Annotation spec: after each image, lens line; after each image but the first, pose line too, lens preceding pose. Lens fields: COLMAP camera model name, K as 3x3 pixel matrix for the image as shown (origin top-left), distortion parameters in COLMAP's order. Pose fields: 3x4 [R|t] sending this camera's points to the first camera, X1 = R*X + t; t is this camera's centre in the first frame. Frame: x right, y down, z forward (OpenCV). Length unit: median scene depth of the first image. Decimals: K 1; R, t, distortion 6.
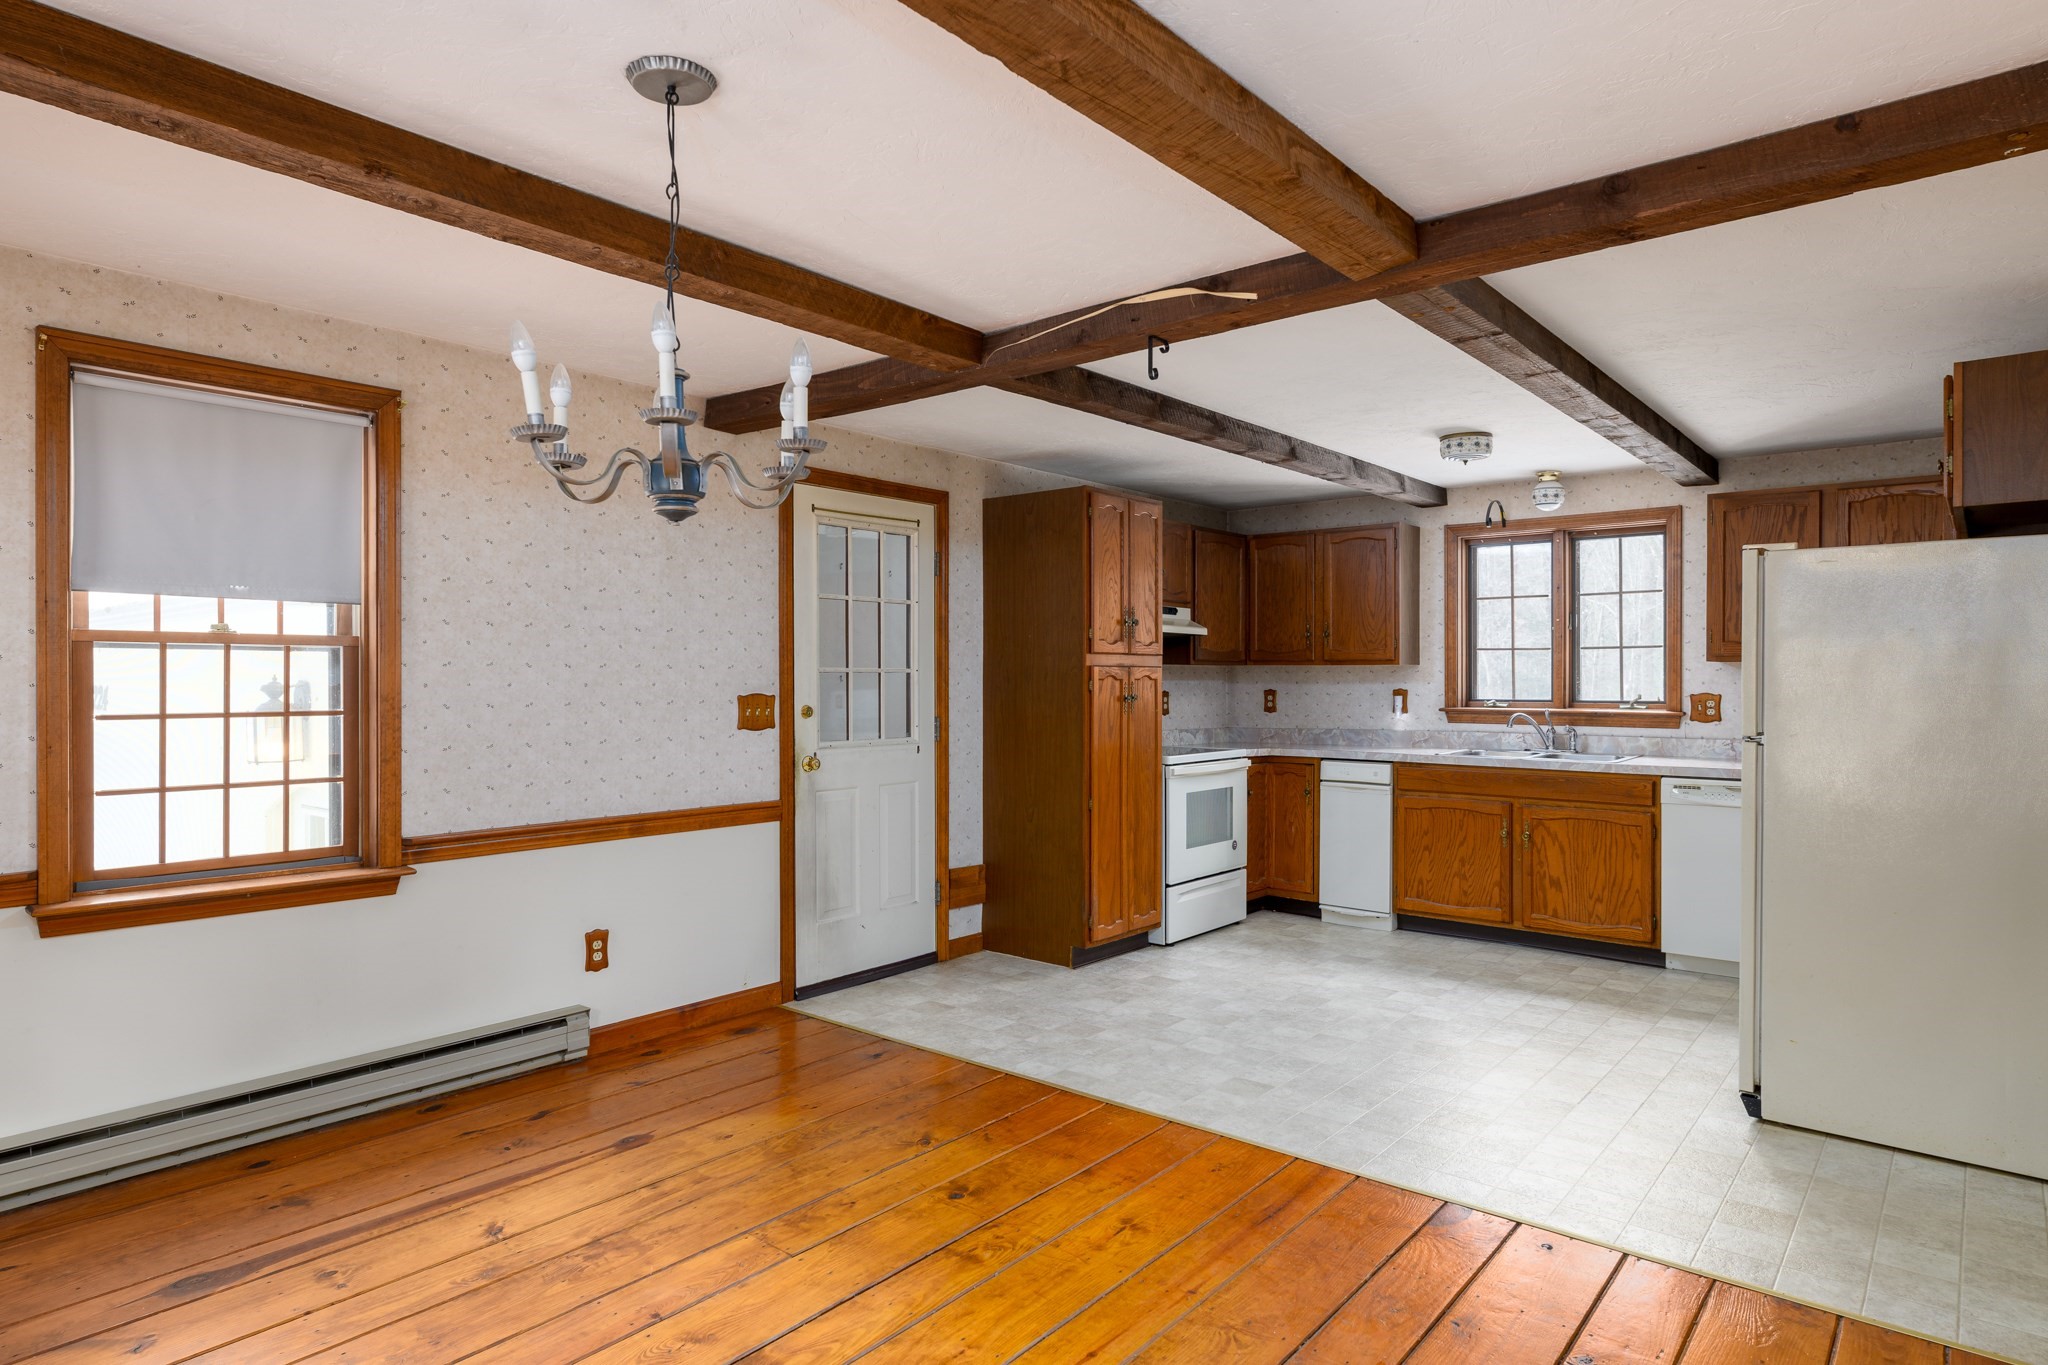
lens RADIAL K [[1162.8, 0, 1021.2], [0, 1162.8, 686.0], [0, 0, 1]] dist [0.000169, 0.000879]
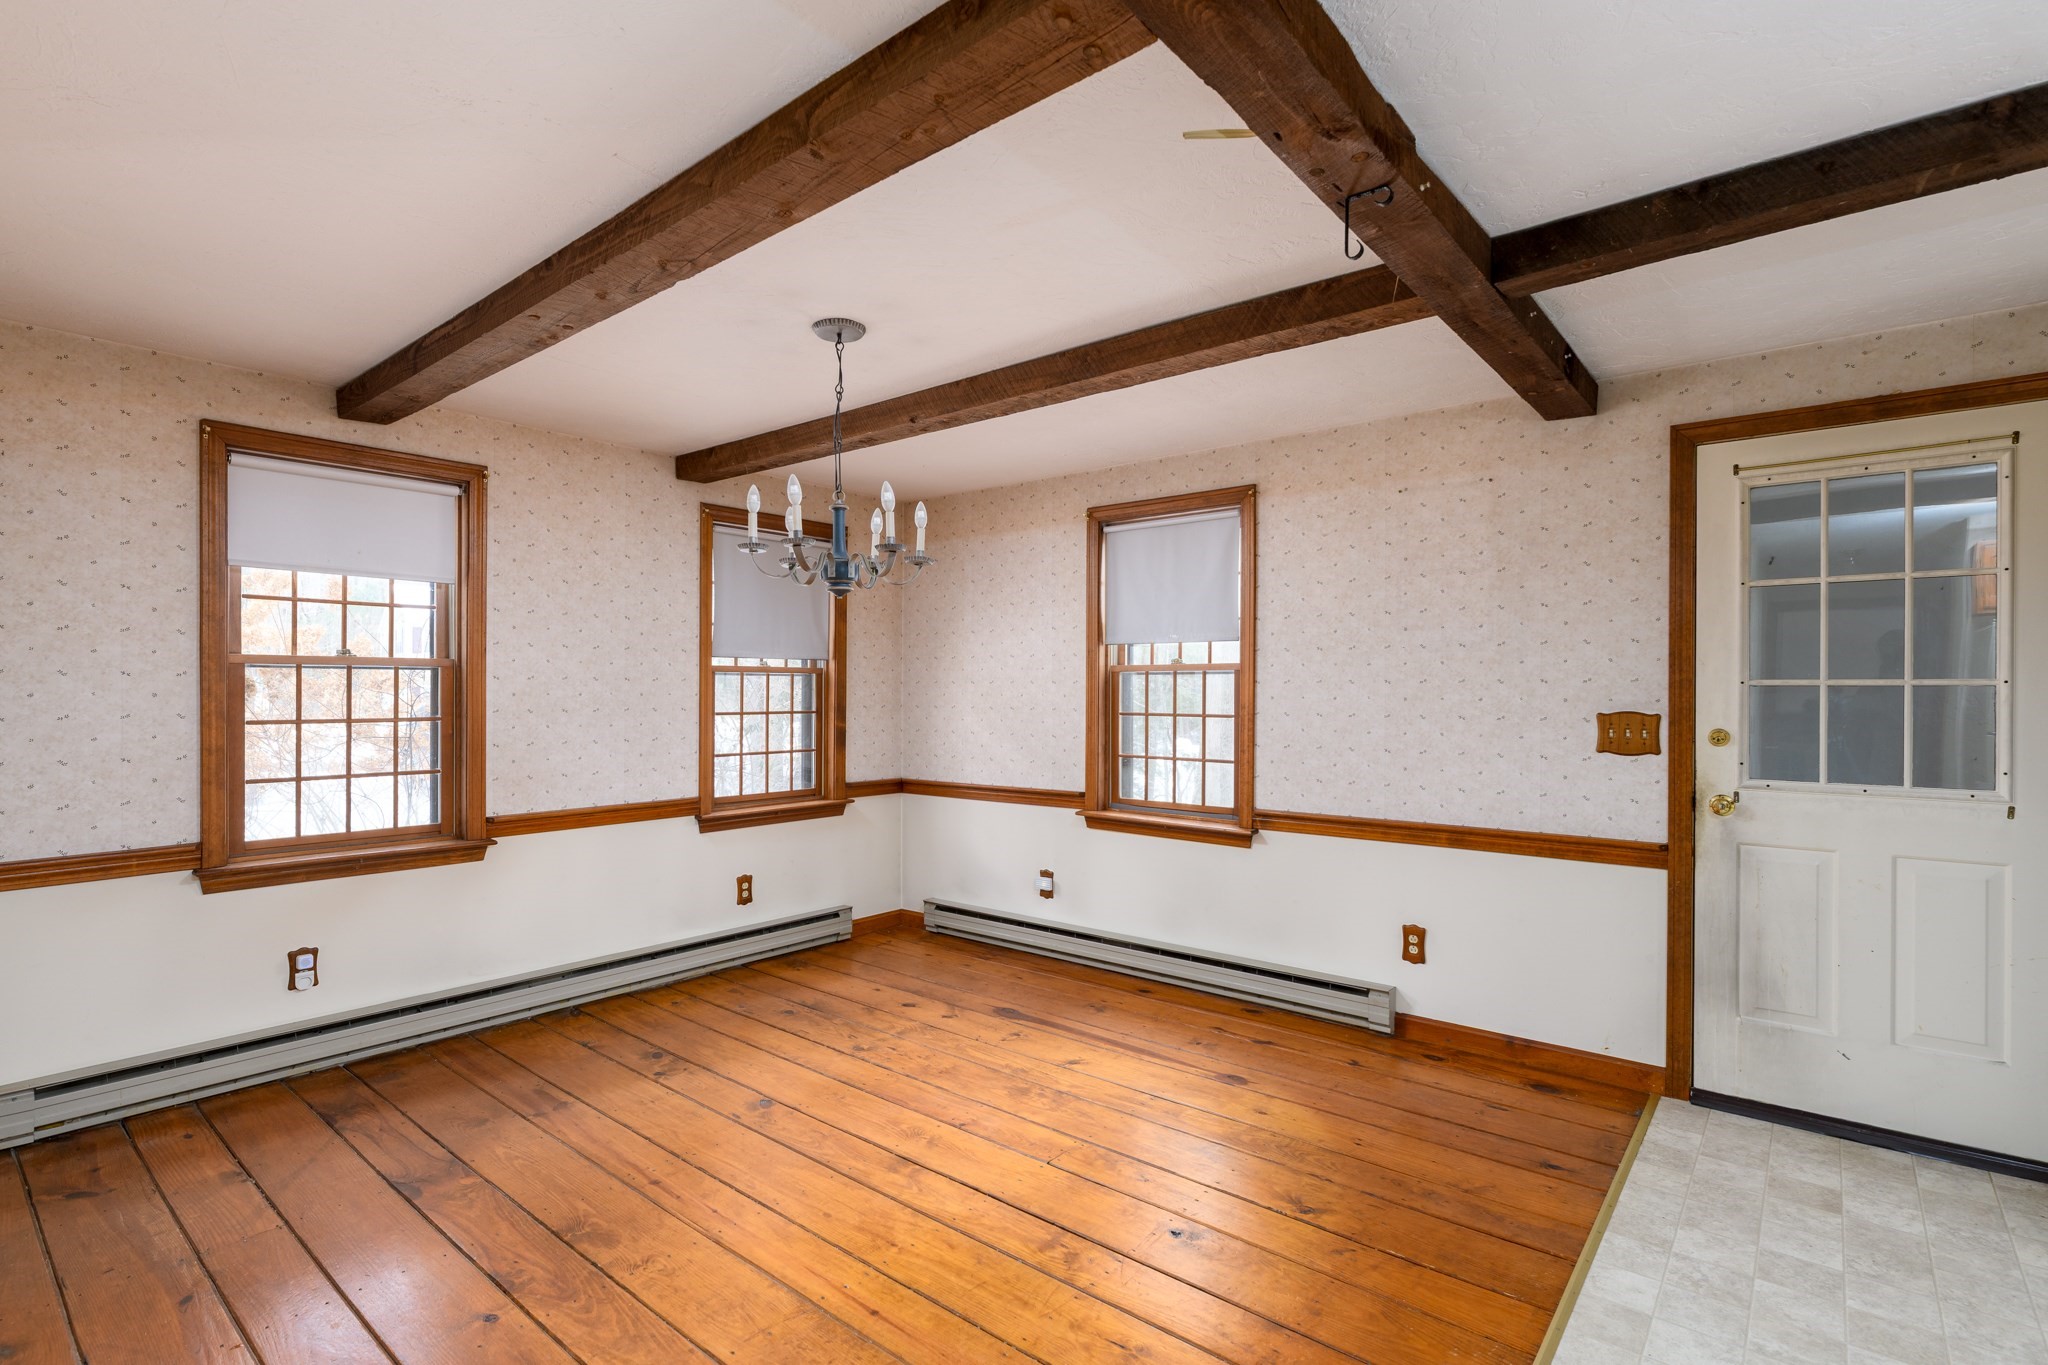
lens RADIAL K [[972.4, 0, 1018.8], [0, 972.4, 691.8], [0, 0, 1]] dist [-0.000379, -0.000188]
pose [[0.000073, -0.000783, -1.000000, 0.410074], [-0.009550, 0.999954, -0.000783, -0.002562], [0.999954, 0.009550, 0.000066, 0.477624]]
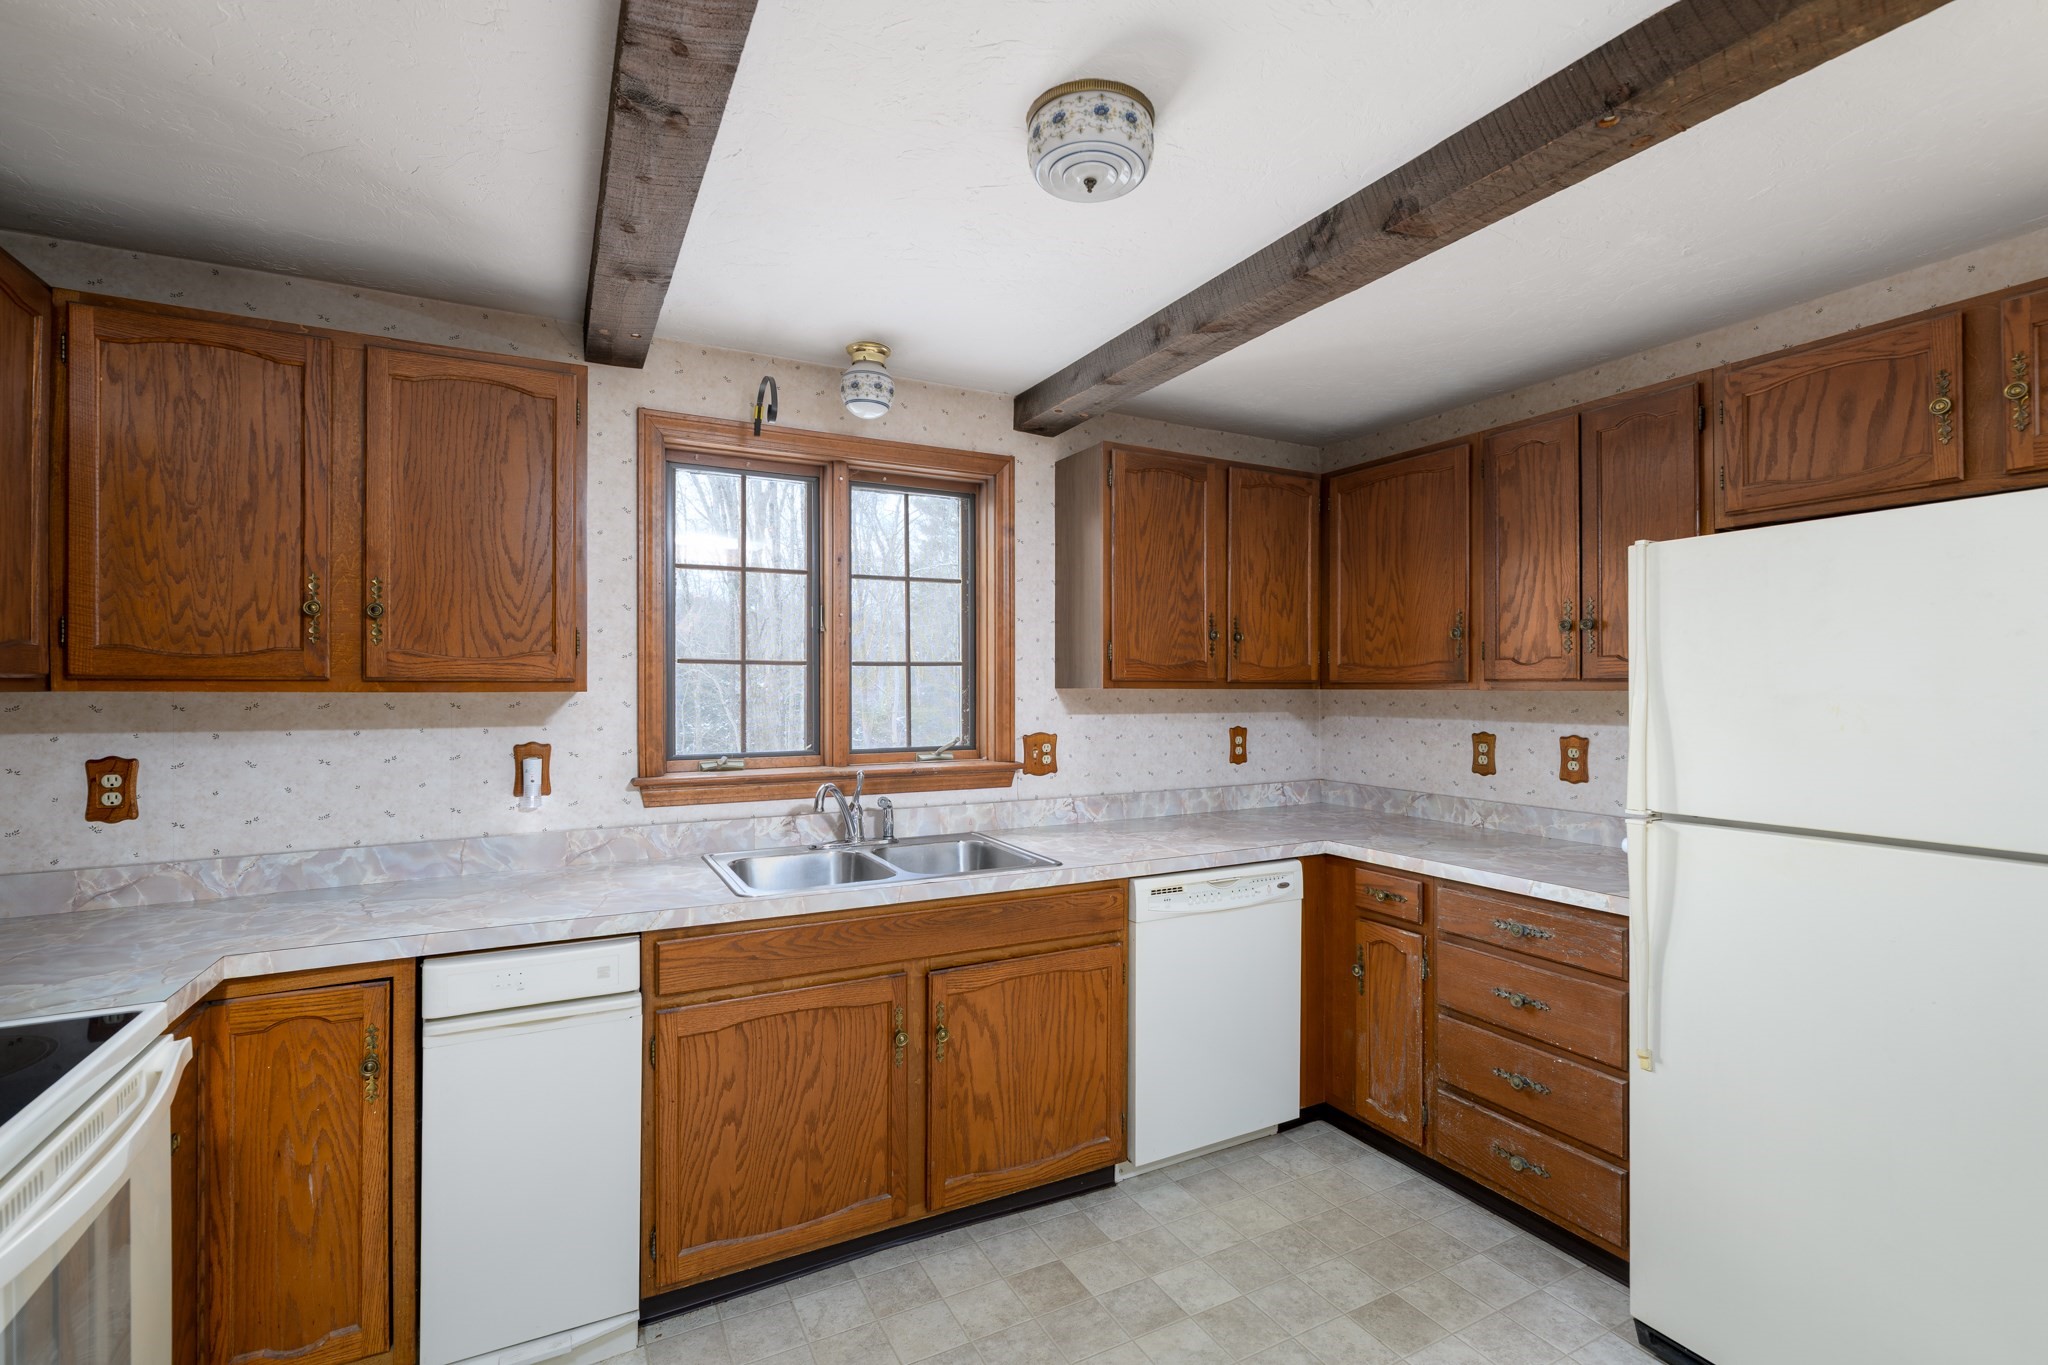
lens RADIAL K [[912.6, 0, 1021.7], [0, 912.6, 683.9], [0, 0, 1]] dist [-0.003248, -0.000681]
pose [[0.383043, 0.002693, 0.923727, 0.084894], [0.007408, 0.999955, -0.005987, -0.021322], [-0.923701, 0.009136, 0.383006, 0.855231]]
